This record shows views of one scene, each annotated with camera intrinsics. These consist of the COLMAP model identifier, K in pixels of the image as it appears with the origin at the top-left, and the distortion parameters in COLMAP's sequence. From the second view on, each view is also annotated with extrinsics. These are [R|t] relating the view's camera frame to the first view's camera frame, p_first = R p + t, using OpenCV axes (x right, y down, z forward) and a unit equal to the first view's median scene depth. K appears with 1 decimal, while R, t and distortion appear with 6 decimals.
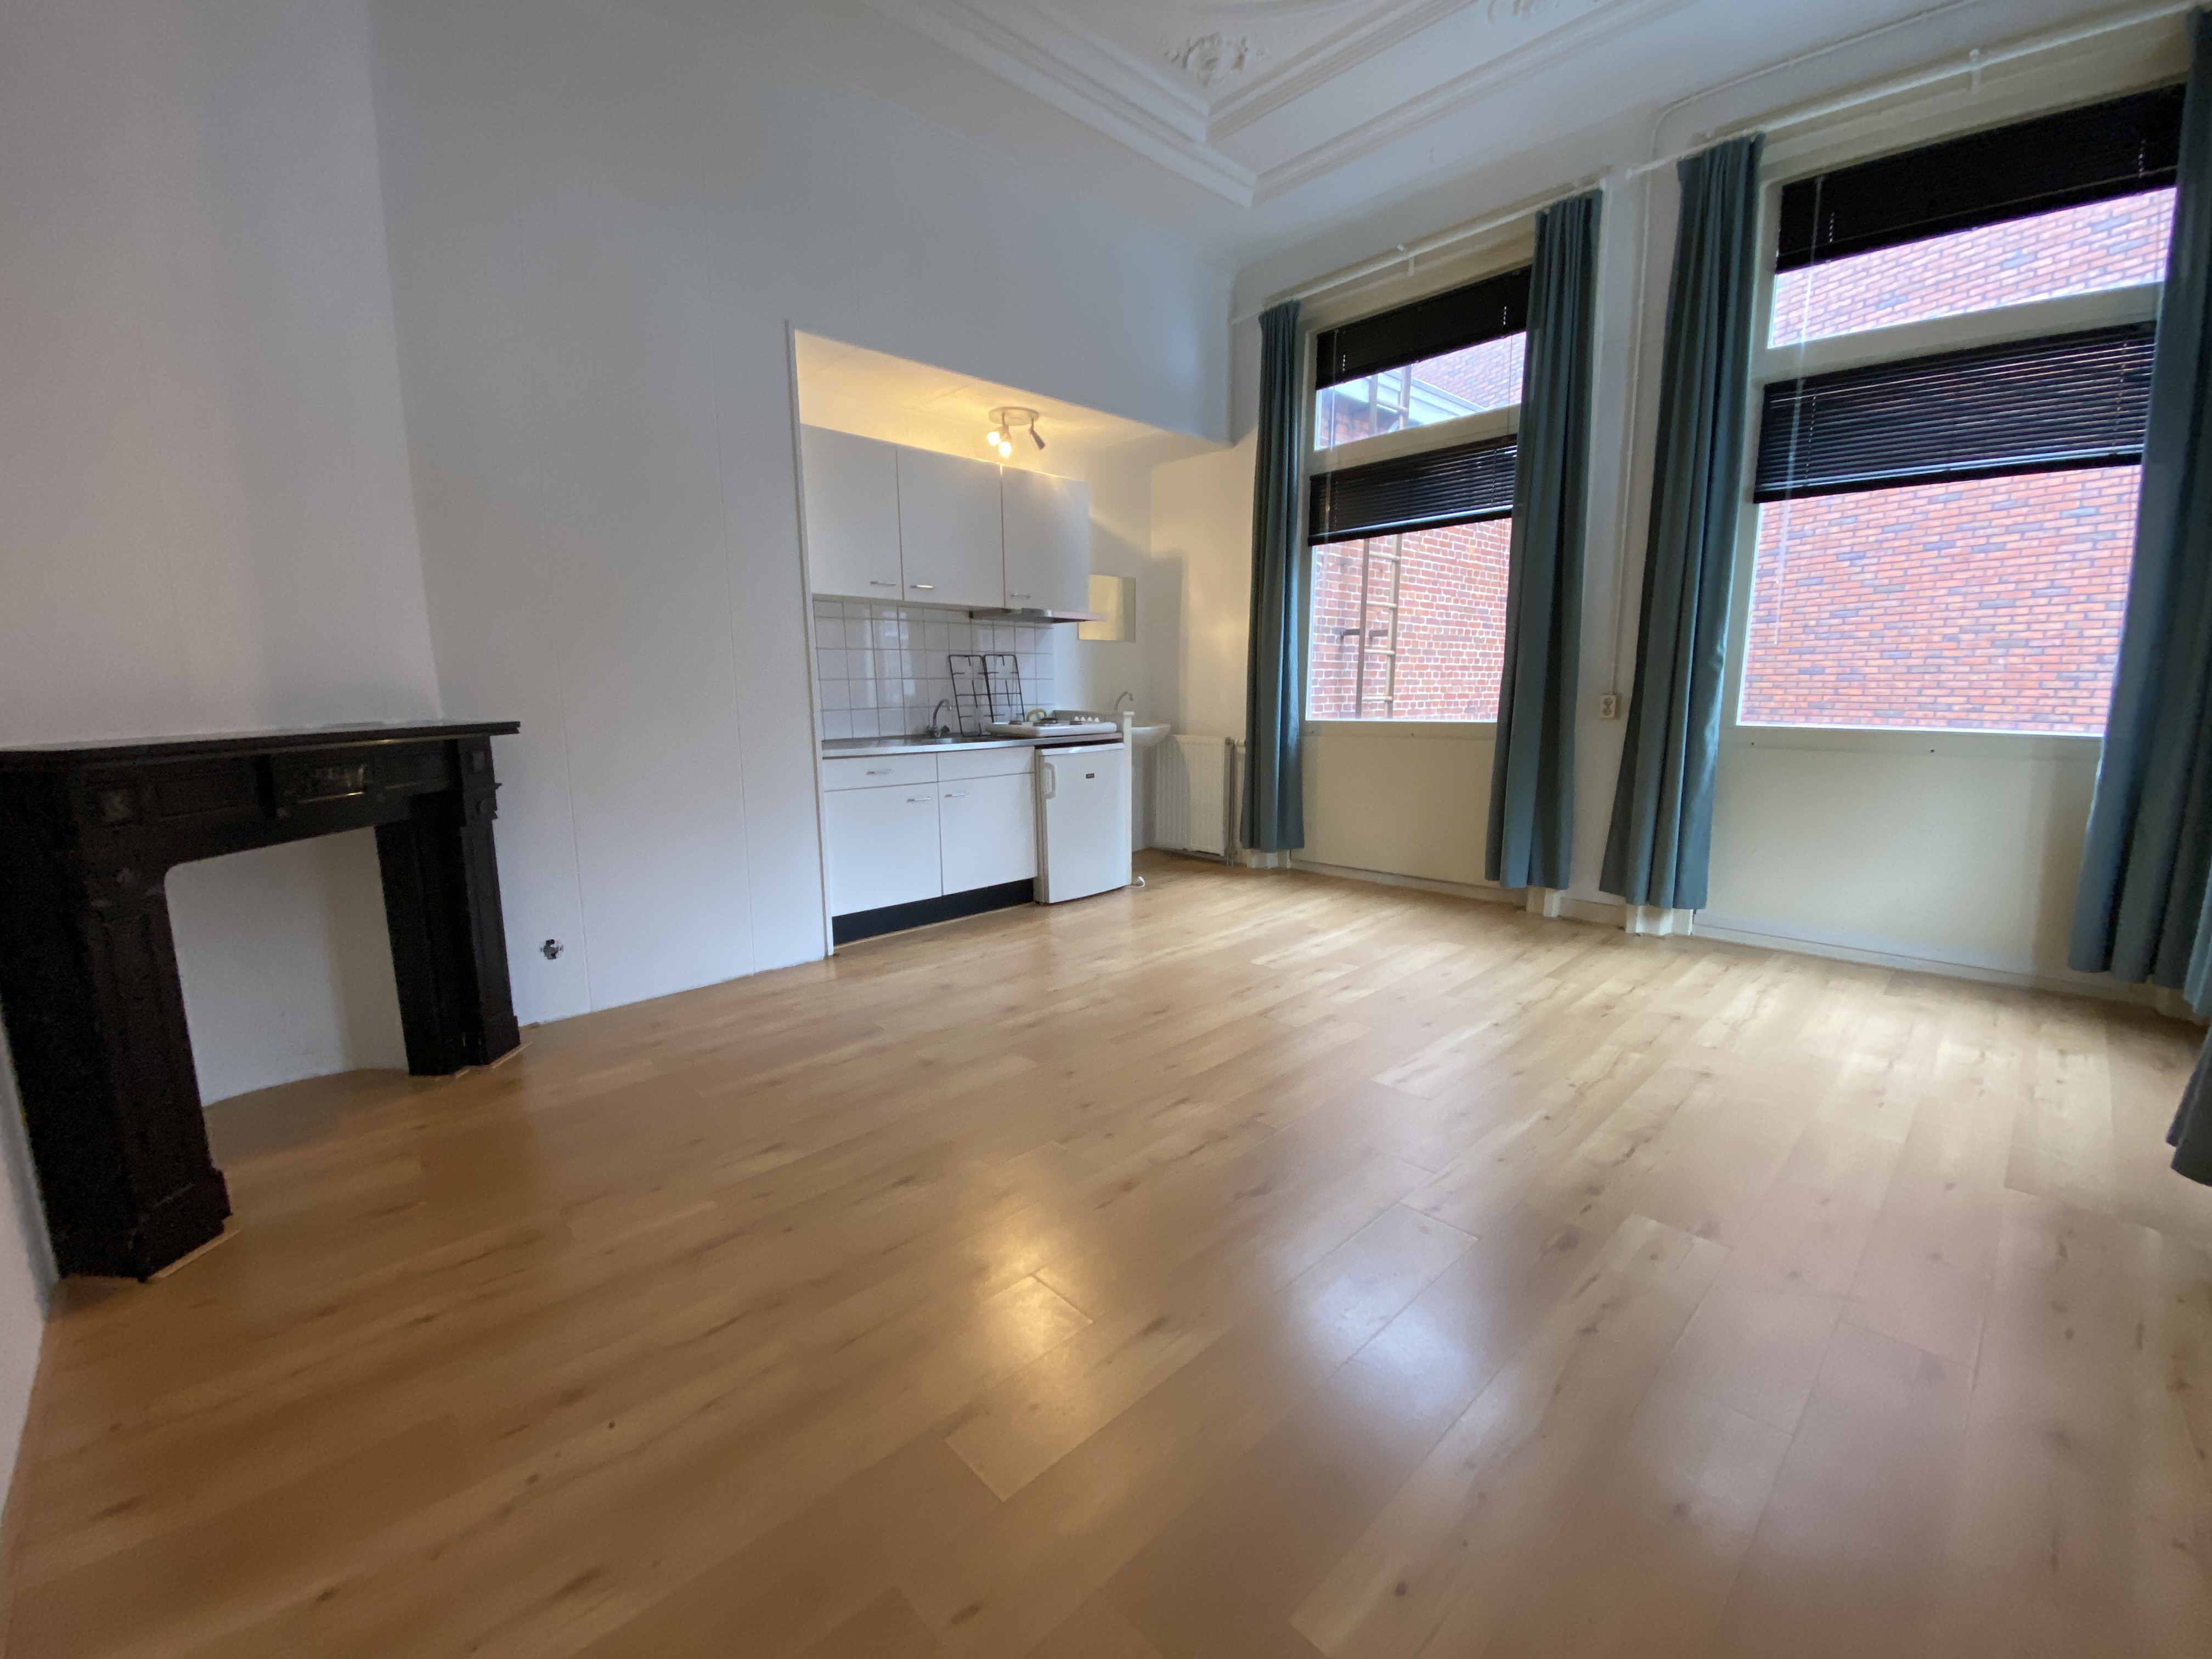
lens RADIAL K [[885.5, 0, 1110.9], [0, 885.5, 831.6], [0, 0, 1]] dist [0.046161, -0.033831]
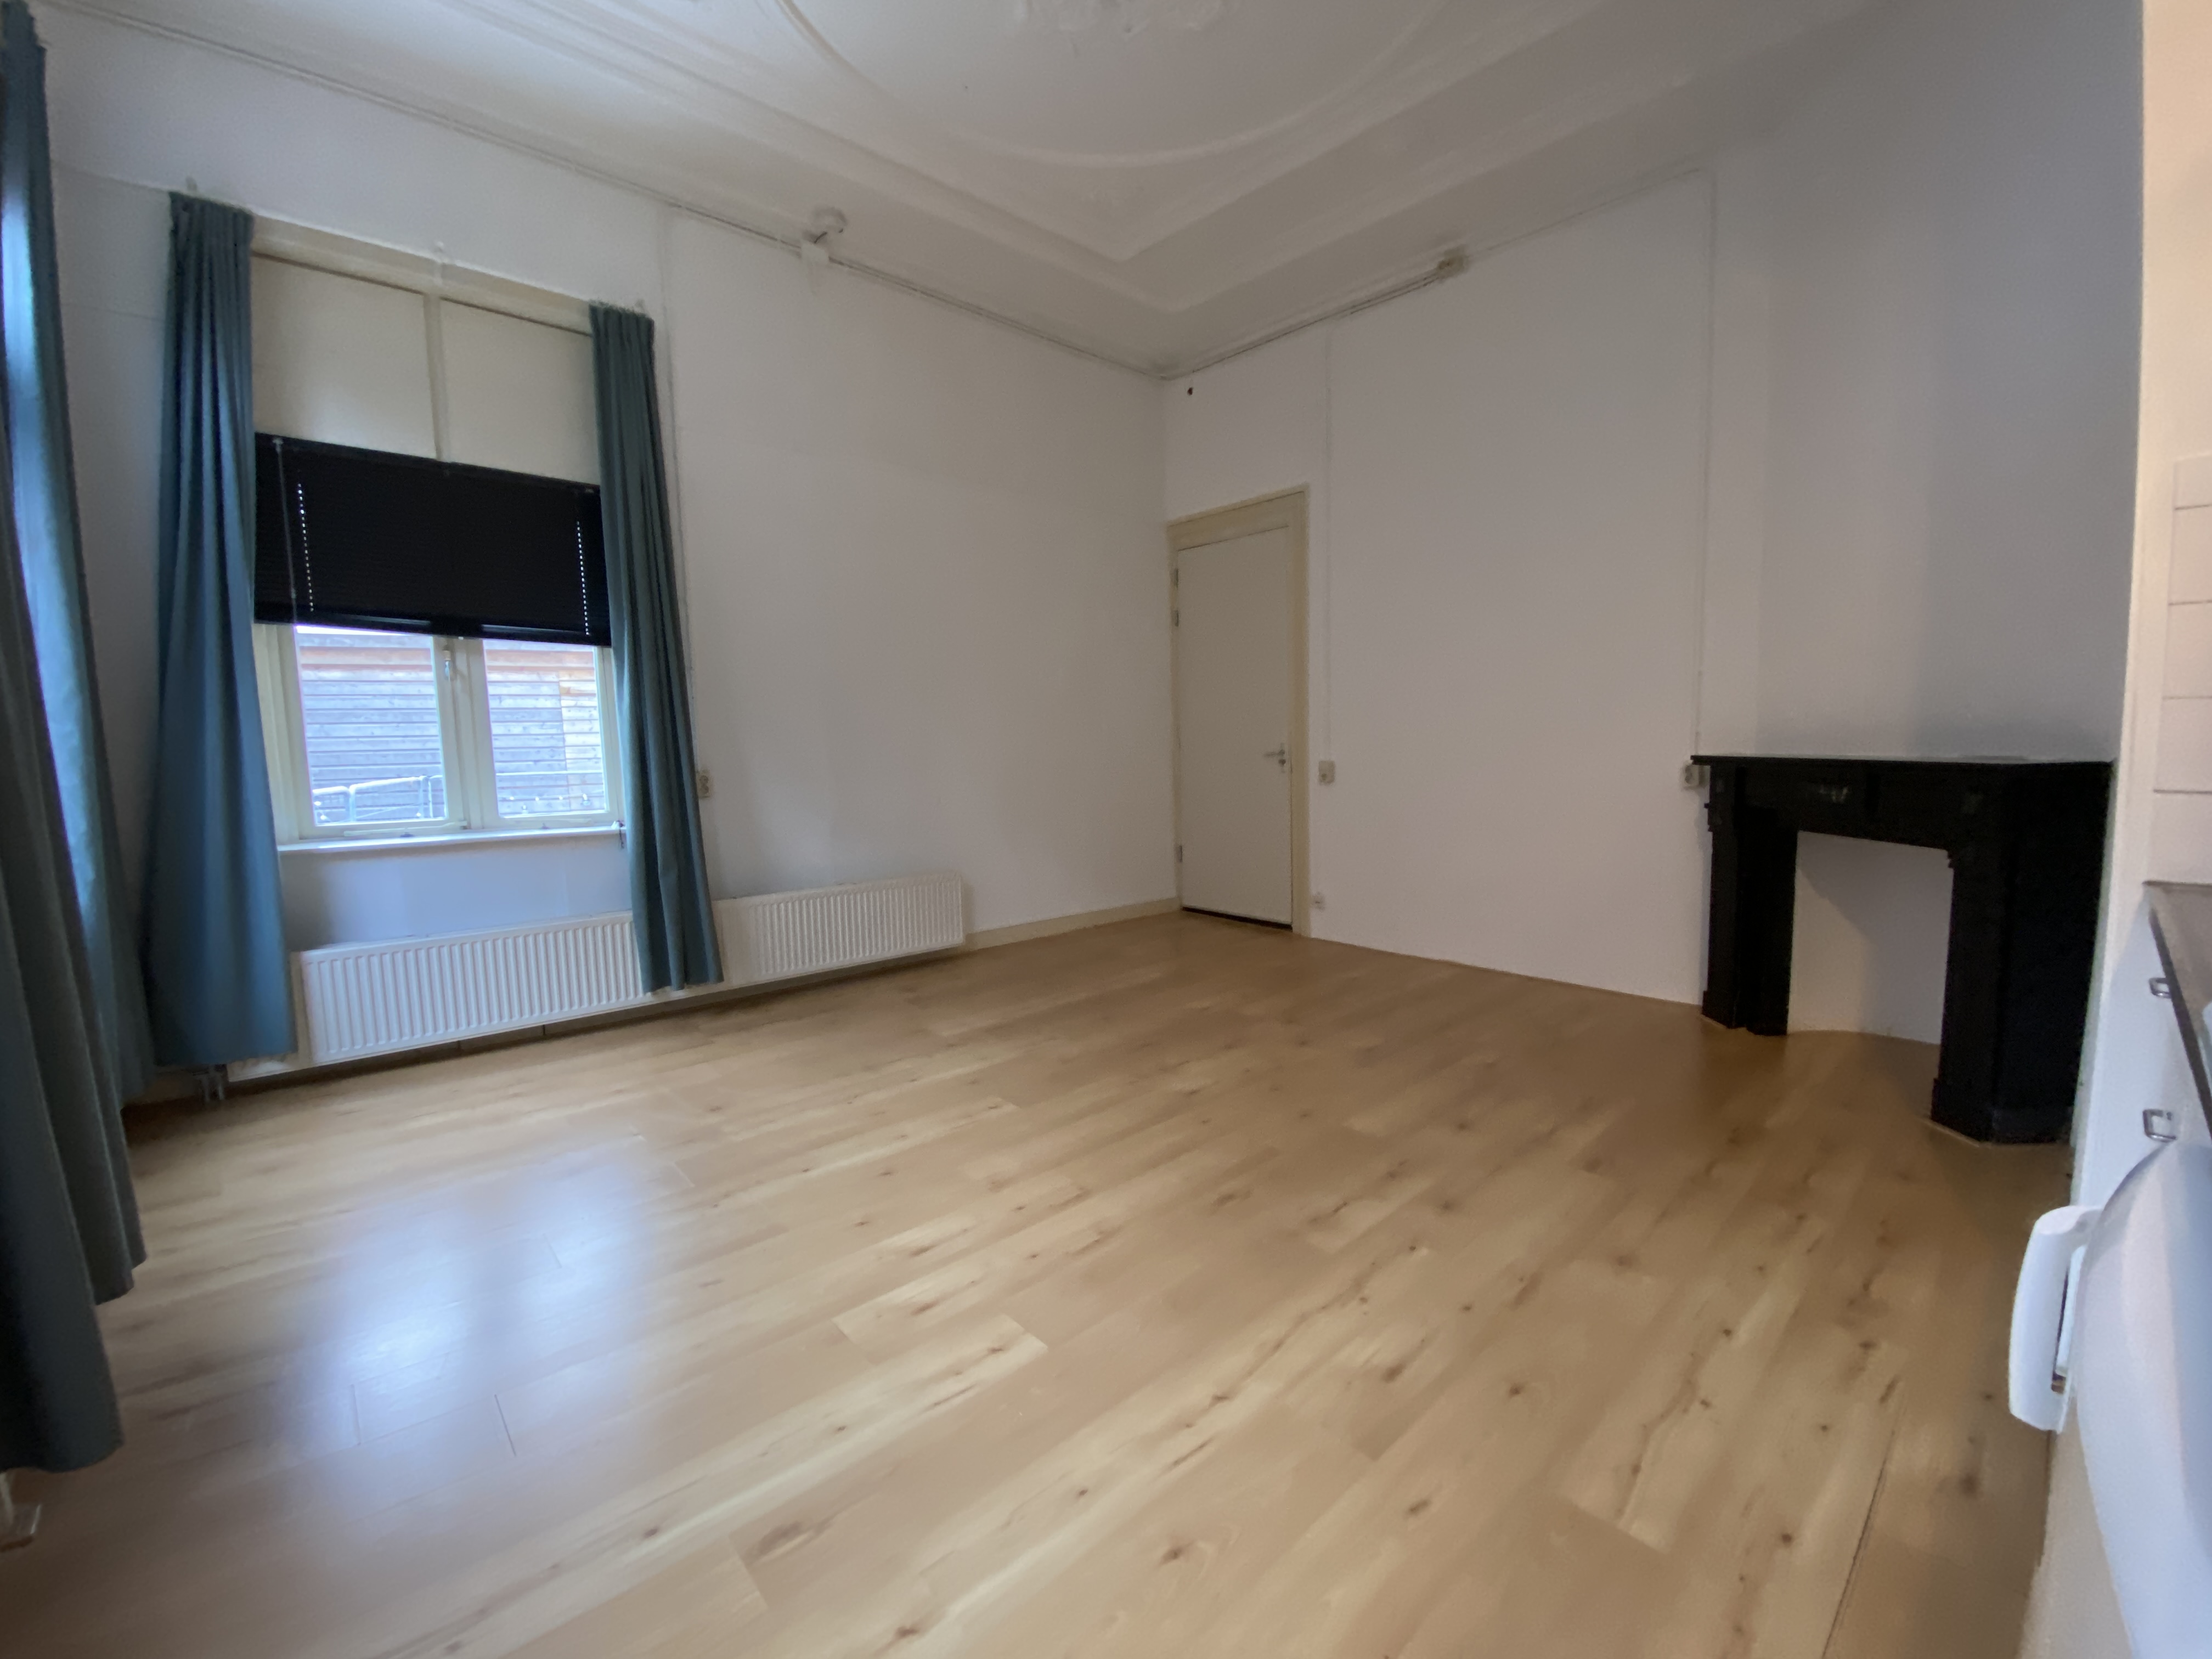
lens RADIAL K [[885.5, 0, 1110.9], [0, 885.5, 831.6], [0, 0, 1]] dist [0.046161, -0.033831]
pose [[-0.999612, 0.025781, 0.010584, 0.112361], [0.027632, 0.966252, 0.256112, -0.221346], [-0.003624, 0.256305, -0.966589, 1.364062]]
